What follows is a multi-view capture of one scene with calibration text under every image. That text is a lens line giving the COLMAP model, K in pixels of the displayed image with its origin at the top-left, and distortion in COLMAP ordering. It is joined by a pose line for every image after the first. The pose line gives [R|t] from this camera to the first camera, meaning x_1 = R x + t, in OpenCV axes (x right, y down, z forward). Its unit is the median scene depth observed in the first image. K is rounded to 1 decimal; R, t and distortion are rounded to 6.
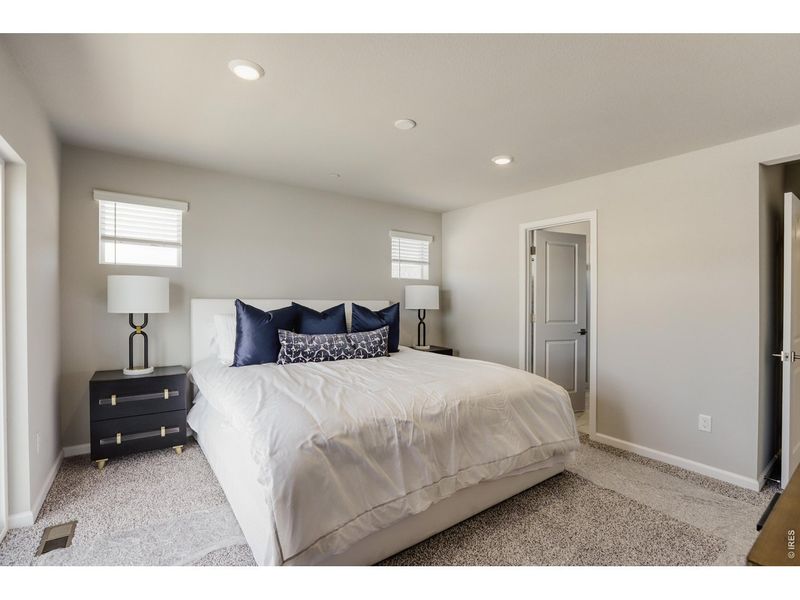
lens RADIAL K [[365.3, 0, 400.0], [0, 365.3, 300.0], [0, 0, 1]] dist [-0.041782, 0.000107]
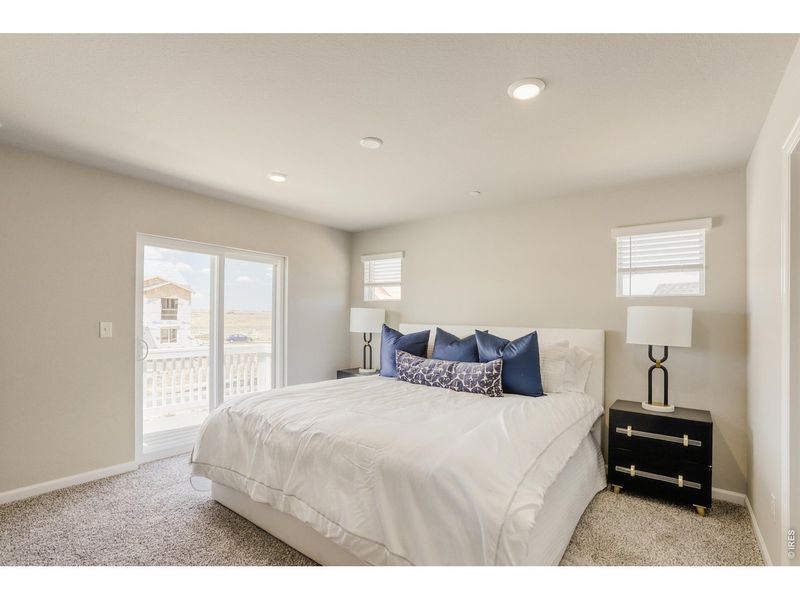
lens RADIAL K [[385.7, 0, 400.0], [0, 385.7, 300.0], [0, 0, 1]] dist [-0.001571, -0.000094]
pose [[0.298646, -0.056520, -0.952689, 0.603268], [-0.024227, 0.997474, -0.066771, 0.003184], [0.954056, 0.043022, 0.296523, 0.448453]]
